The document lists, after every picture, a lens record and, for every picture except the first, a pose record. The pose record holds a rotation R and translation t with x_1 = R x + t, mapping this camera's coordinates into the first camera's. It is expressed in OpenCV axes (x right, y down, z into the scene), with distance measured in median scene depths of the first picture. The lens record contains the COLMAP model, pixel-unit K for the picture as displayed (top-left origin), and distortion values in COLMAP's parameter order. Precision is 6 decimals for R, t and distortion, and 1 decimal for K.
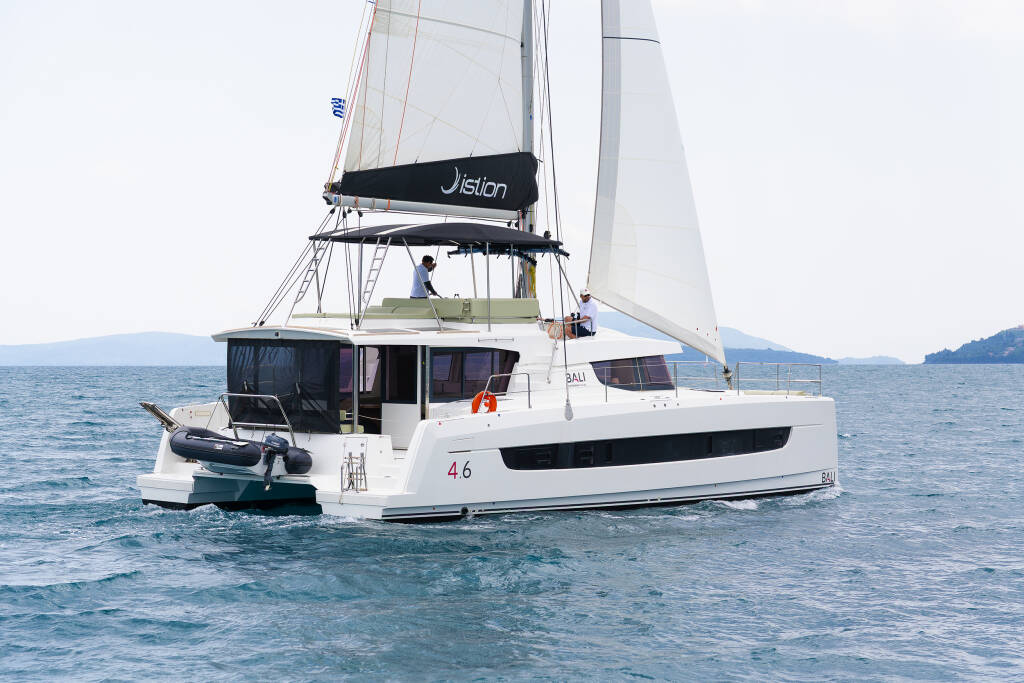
lens RADIAL K [[2832.6, 0, 512.0], [0, 2832.6, 341.5], [0, 0, 1]] dist [0.031703, -0.031786]
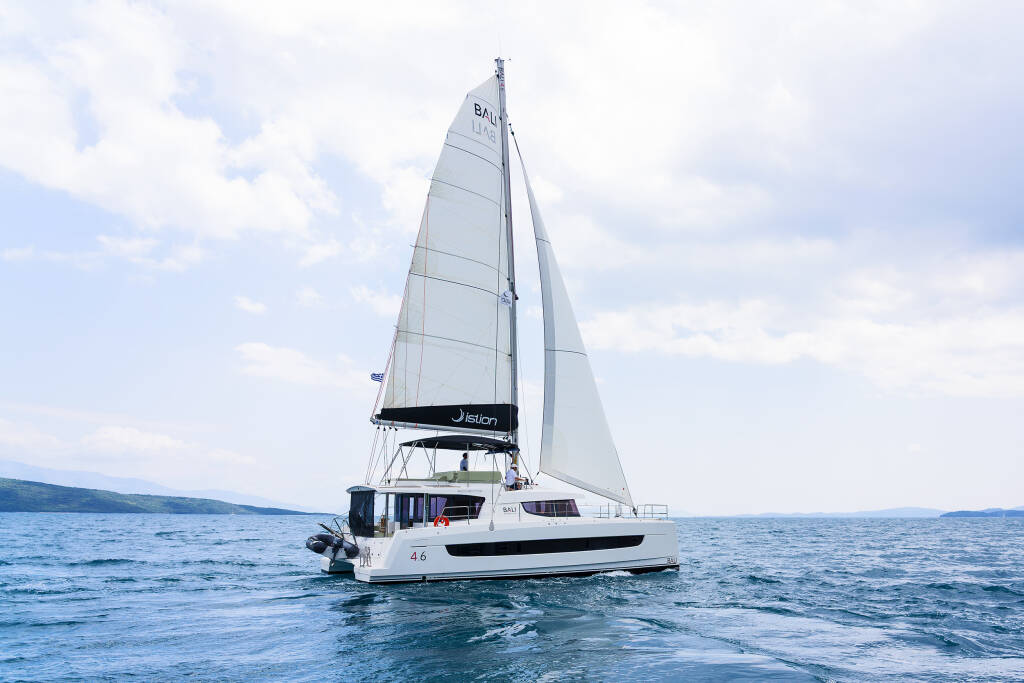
lens RADIAL K [[819.4, 0, 595.2], [0, 819.4, 379.7], [0, 0, 1]] dist [-0.006641, -0.002250]
pose [[0.972558, -0.045060, -0.228257, 0.220188], [0.006495, 0.985942, -0.166960, 0.019399], [0.232571, 0.160895, 0.959178, 0.443990]]
